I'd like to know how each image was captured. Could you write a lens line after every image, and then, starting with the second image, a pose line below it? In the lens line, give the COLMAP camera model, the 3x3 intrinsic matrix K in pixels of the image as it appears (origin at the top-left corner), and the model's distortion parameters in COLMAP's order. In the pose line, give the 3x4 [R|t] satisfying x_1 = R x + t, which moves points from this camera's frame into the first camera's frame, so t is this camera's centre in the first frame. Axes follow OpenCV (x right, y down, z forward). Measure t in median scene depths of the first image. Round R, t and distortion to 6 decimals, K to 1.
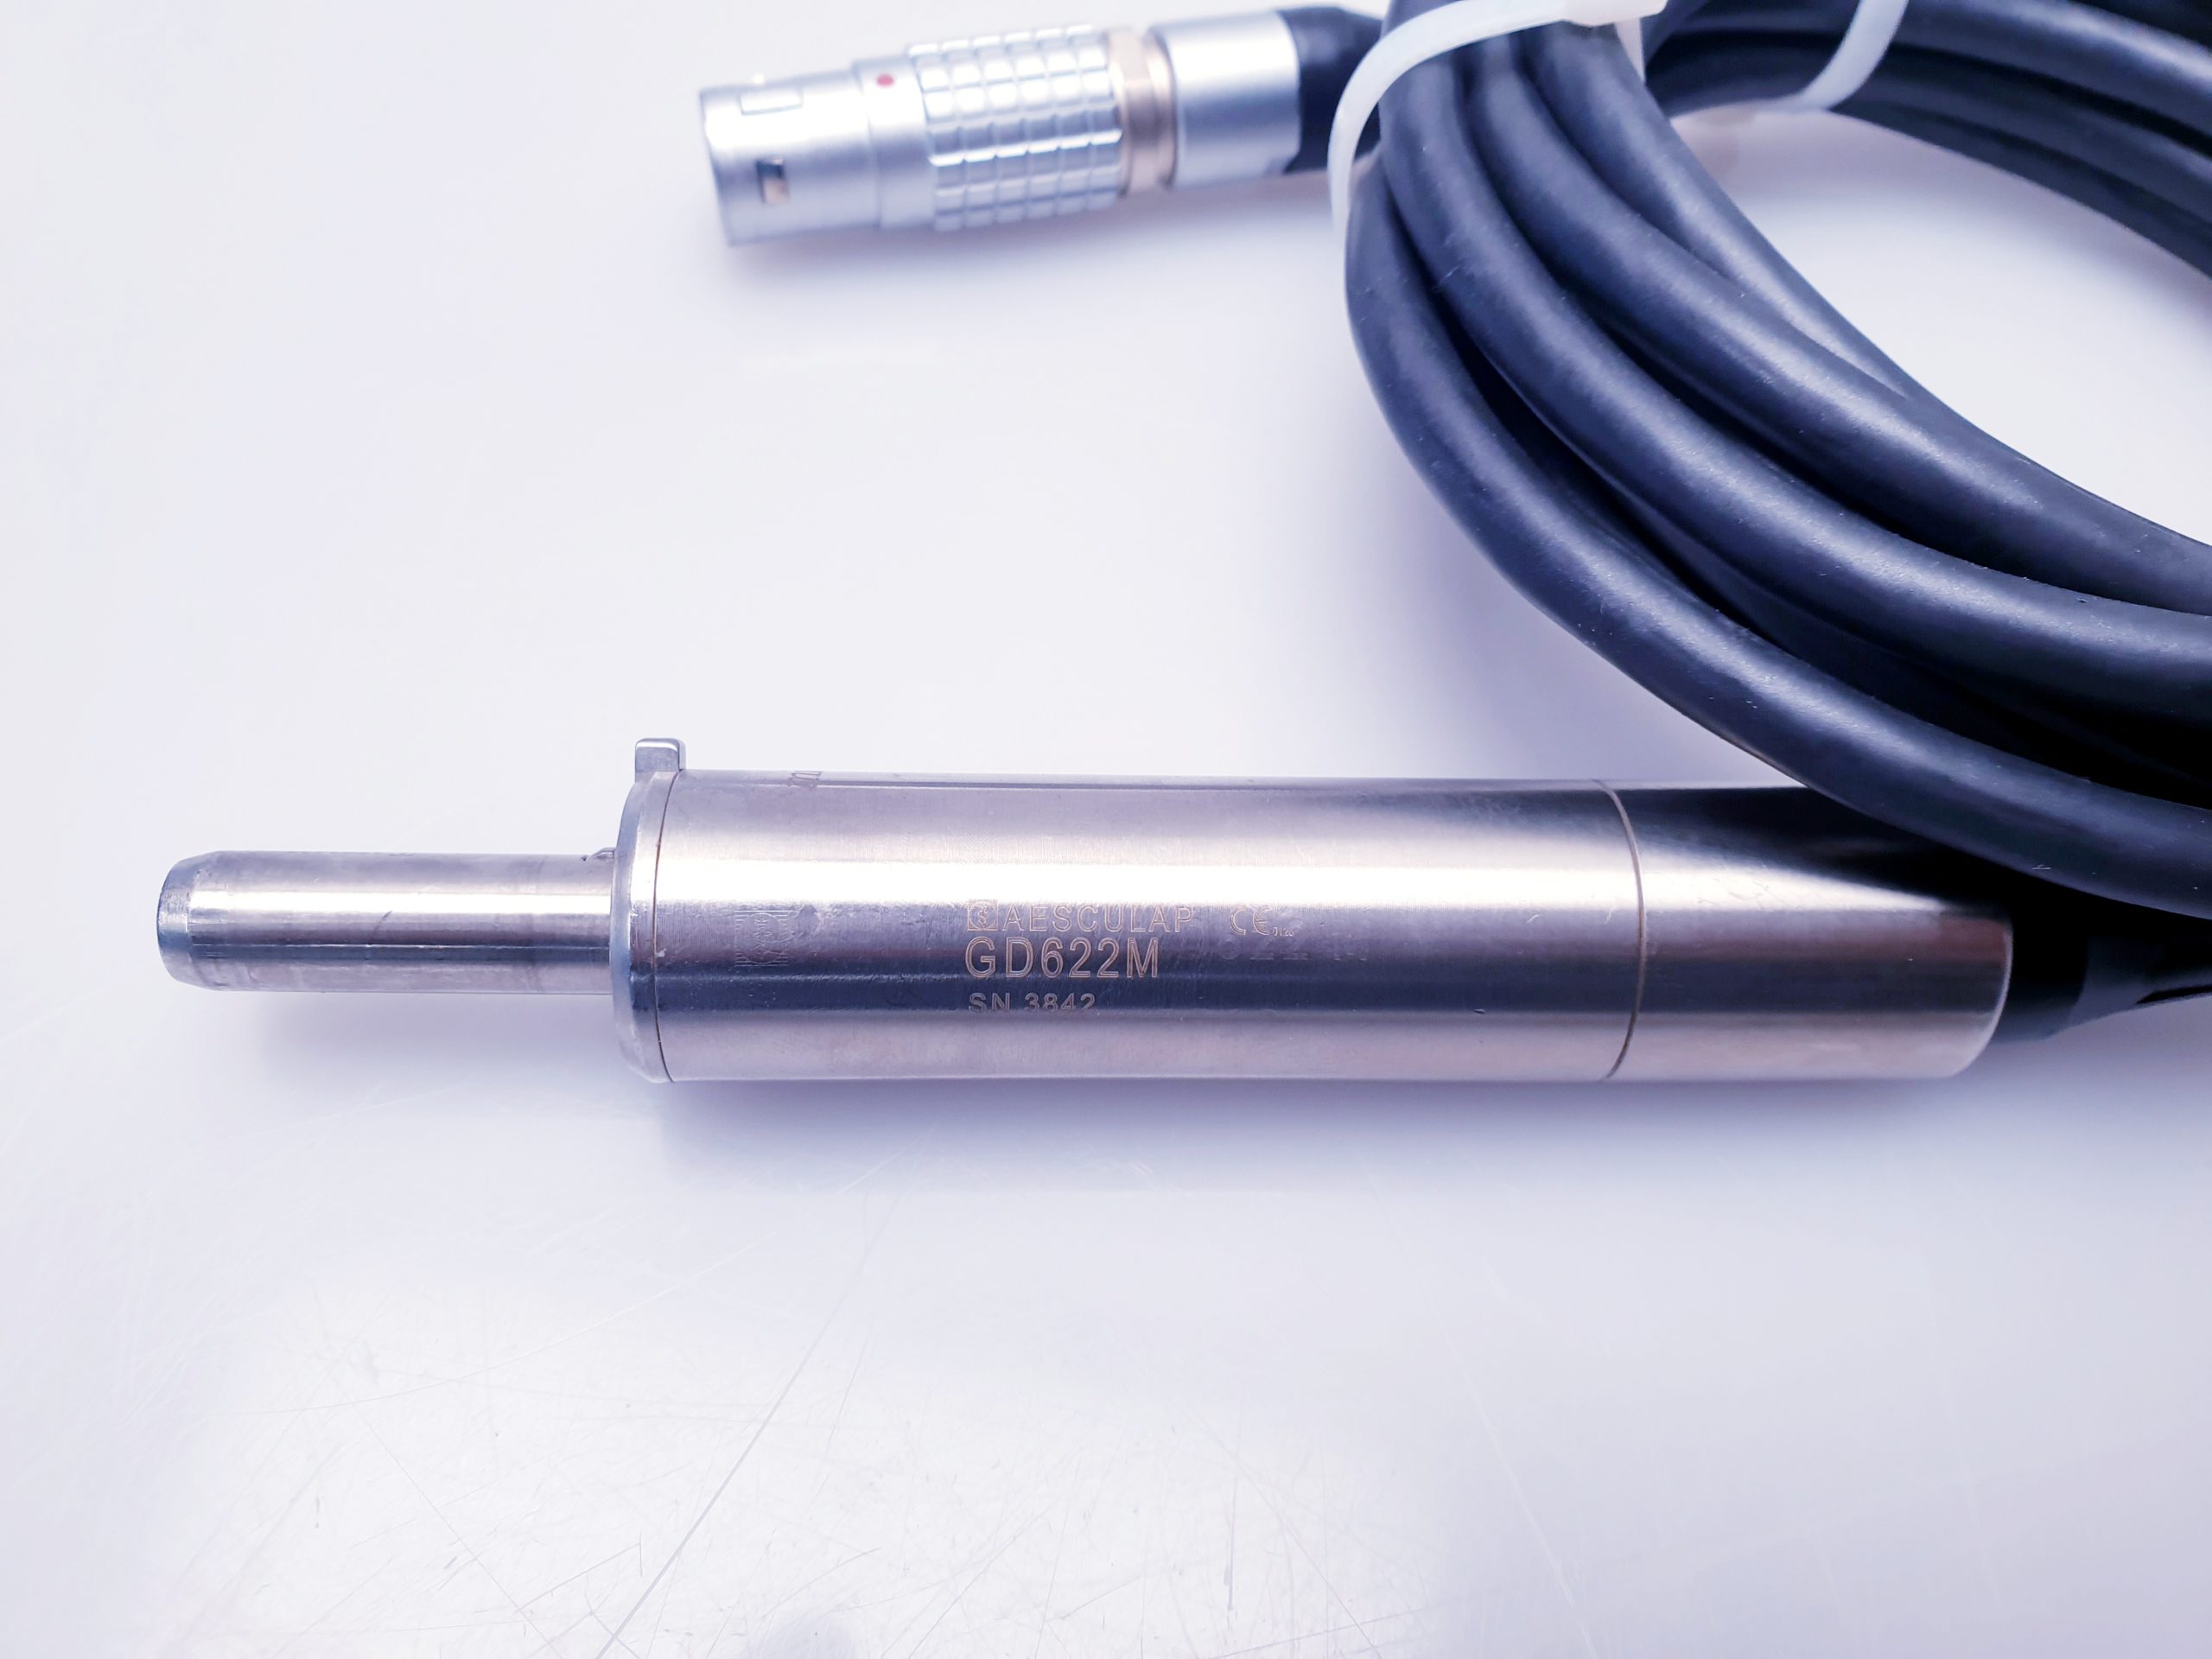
lens RADIAL K [[1670.4, 0, 1106.0], [0, 1670.4, 829.5], [0, 0, 1]] dist [0.001688, 0.000015]
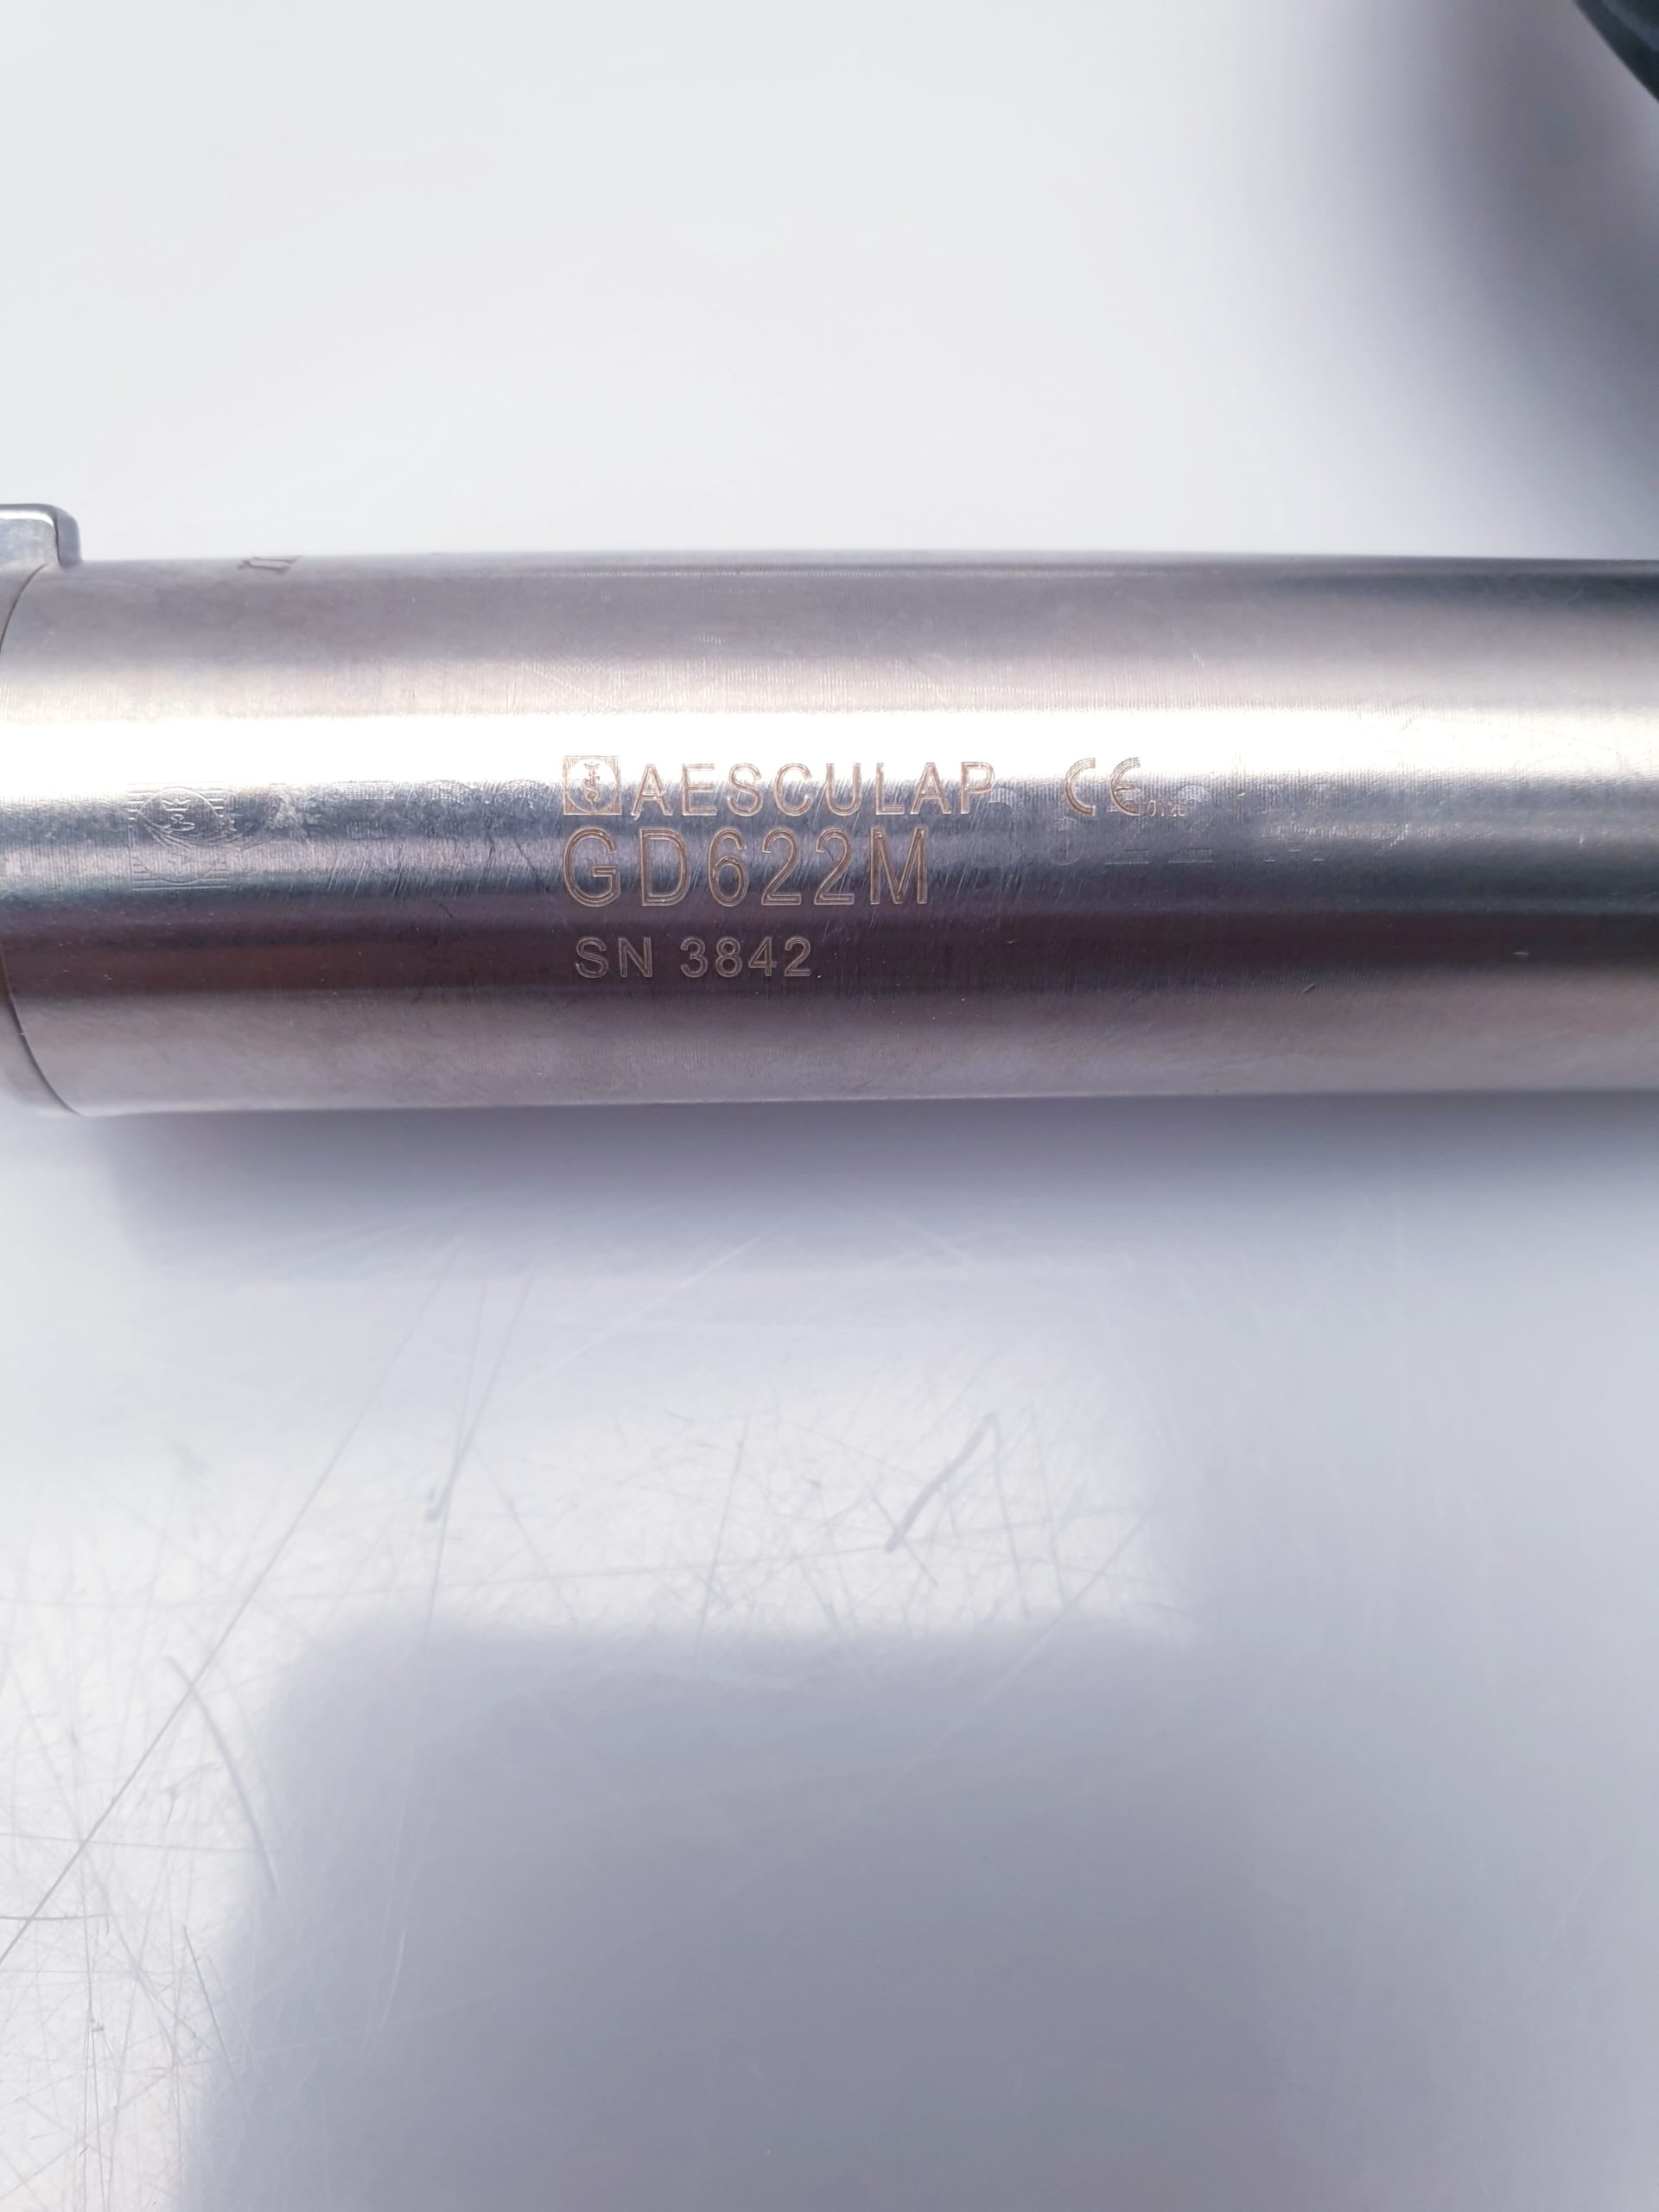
lens RADIAL K [[1670.4, 0, 829.5], [0, 1670.4, 1106.0], [0, 0, 1]] dist [0.001688, 0.000015]
pose [[0.999825, -0.015282, -0.010753, 0.004320], [0.016623, 0.990265, 0.138202, 0.078455], [0.008536, -0.138357, 0.990346, 0.463010]]
